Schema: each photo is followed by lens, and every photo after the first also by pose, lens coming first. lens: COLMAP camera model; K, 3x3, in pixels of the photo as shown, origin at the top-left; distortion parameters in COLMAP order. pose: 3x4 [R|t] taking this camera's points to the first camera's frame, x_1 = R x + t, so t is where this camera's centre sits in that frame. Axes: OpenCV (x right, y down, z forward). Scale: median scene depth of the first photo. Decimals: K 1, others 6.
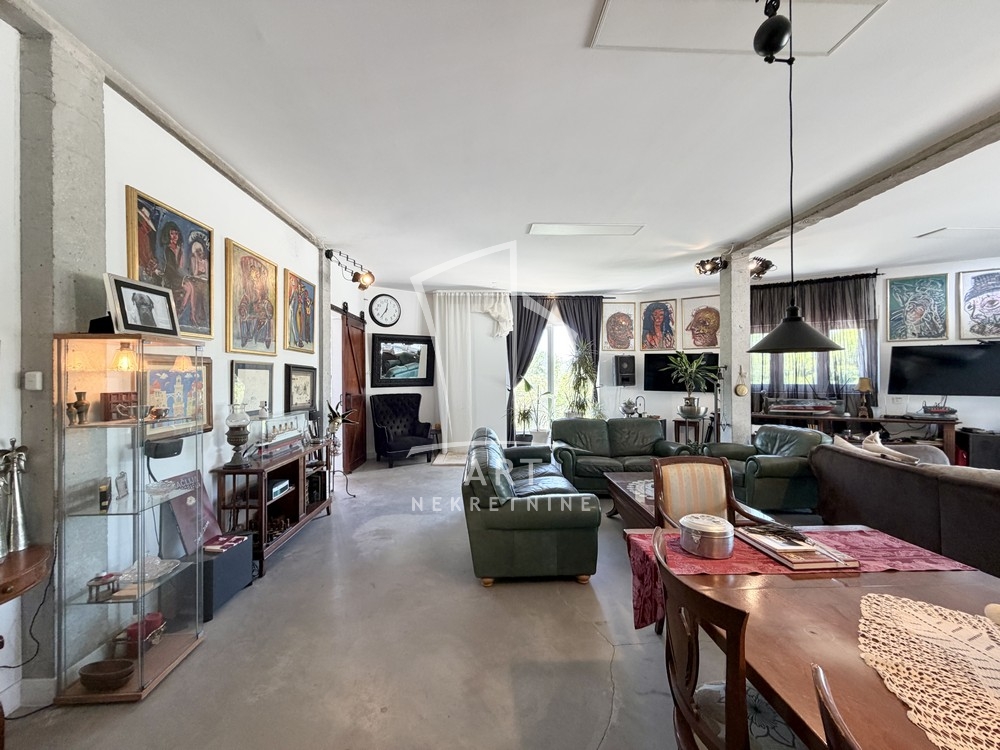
lens RADIAL K [[399.9, 0, 499.3], [0, 399.9, 375.5], [0, 0, 1]] dist [-0.000428, 0.000301]
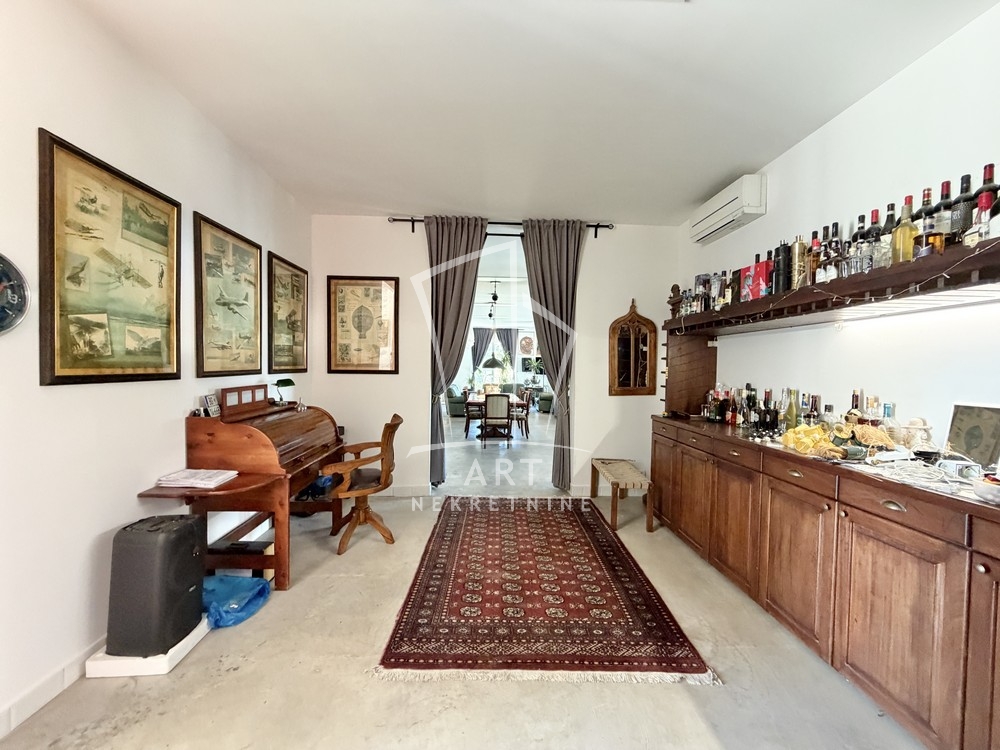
lens RADIAL K [[397.4, 0, 500.1], [0, 397.4, 374.2], [0, 0, 1]] dist [0.000106, -0.000009]
pose [[0.999840, 0.017022, 0.005563, 0.228631], [-0.017138, 0.999621, 0.021567, -0.006478], [-0.005194, -0.021659, 0.999752, -1.514335]]
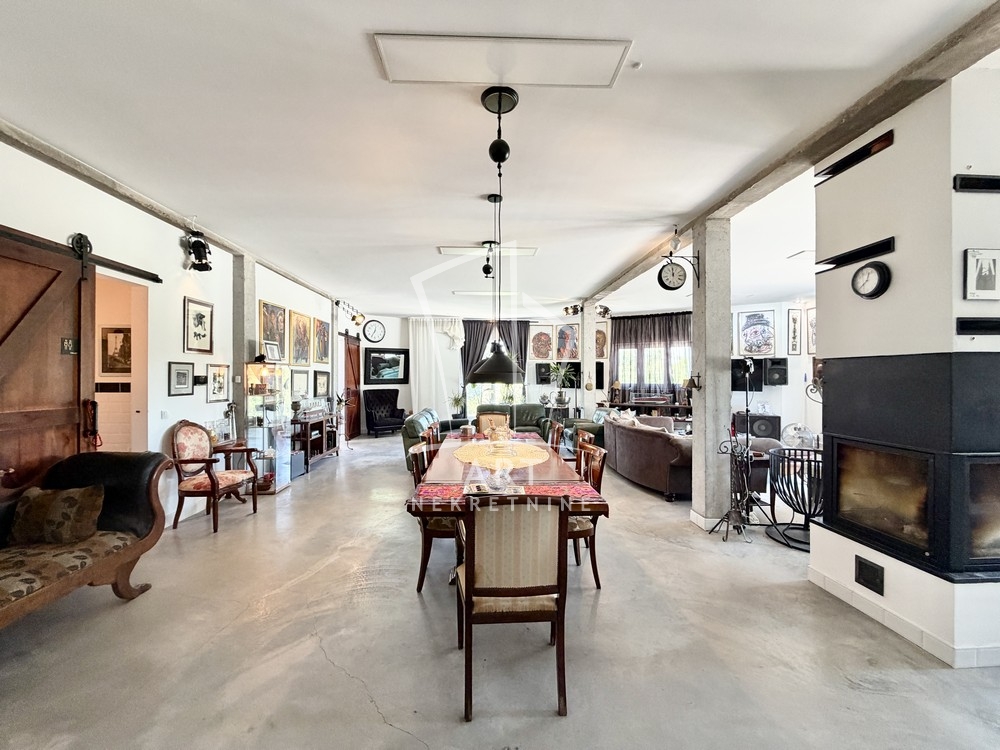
lens RADIAL K [[399.9, 0, 498.1], [0, 399.9, 375.6], [0, 0, 1]] dist [-0.000428, 0.000301]
pose [[0.999991, 0.004305, 0.000325, 0.214181], [-0.004305, 0.999991, 0.000148, -0.006860], [-0.000324, -0.000149, 1.000000, -0.585231]]
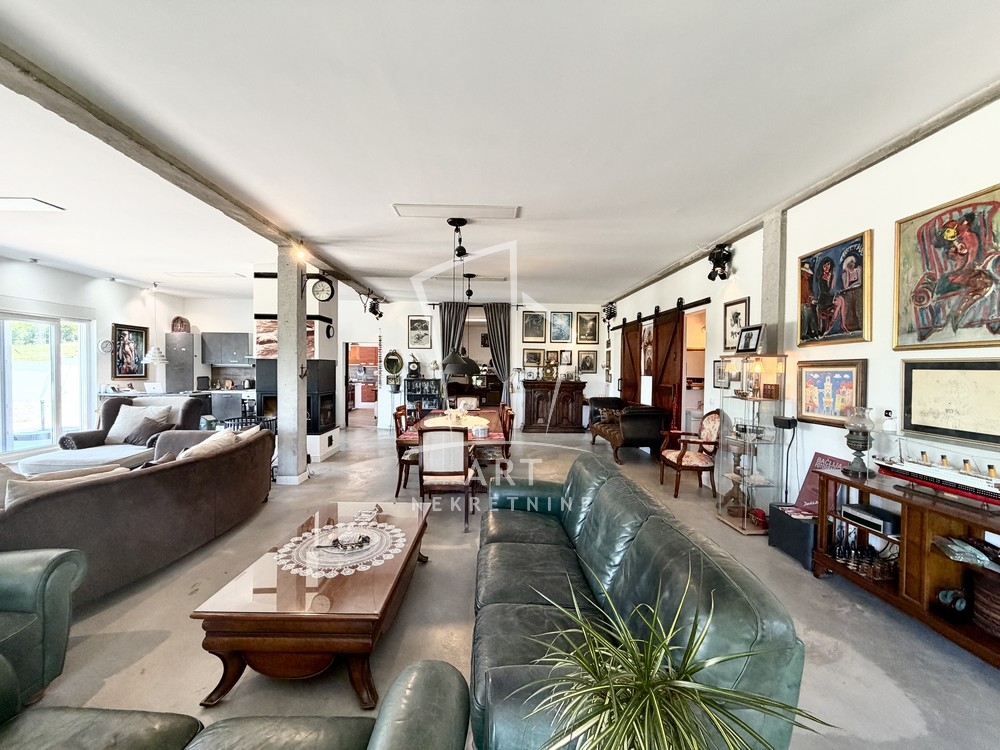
lens RADIAL K [[399.9, 0, 498.5], [0, 399.9, 373.8], [0, 0, 1]] dist [-0.000428, 0.000301]
pose [[-0.999819, -0.006899, 0.017740, 0.100244], [-0.006662, 0.999888, 0.013372, -0.007615], [-0.017830, 0.013251, -0.999753, 1.069551]]
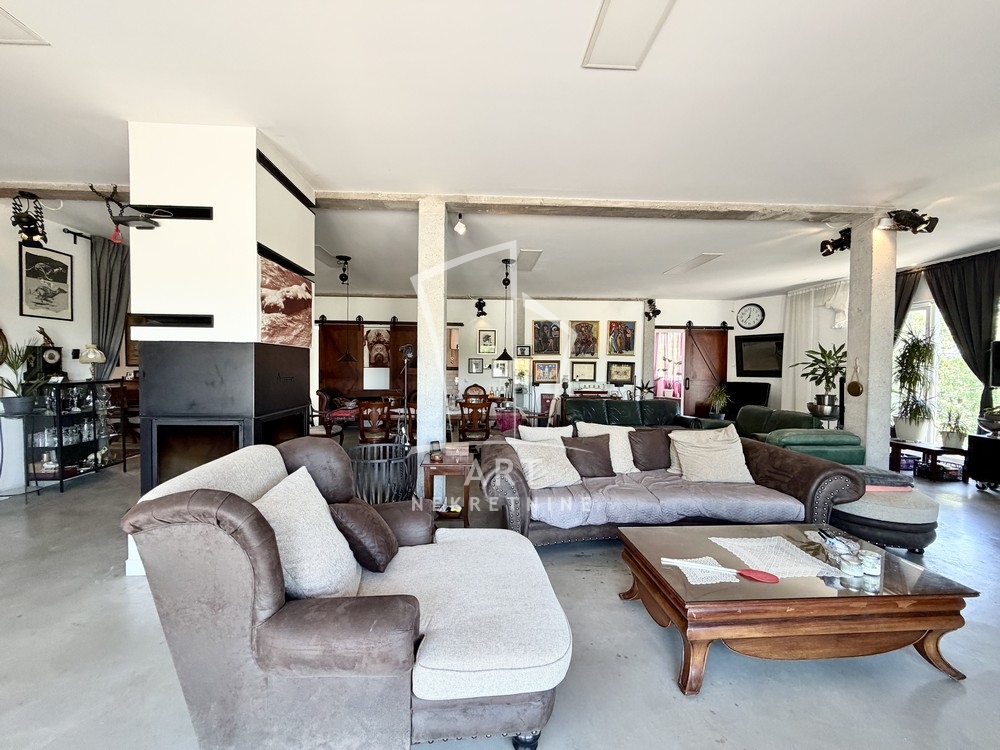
lens RADIAL K [[399.9, 0, 495.0], [0, 399.9, 375.1], [0, 0, 1]] dist [-0.000428, 0.000301]
pose [[0.001469, 0.026036, -0.999660, 1.322676], [-0.008030, 0.999629, 0.026023, -0.003576], [0.999967, 0.007989, 0.001677, 0.247592]]
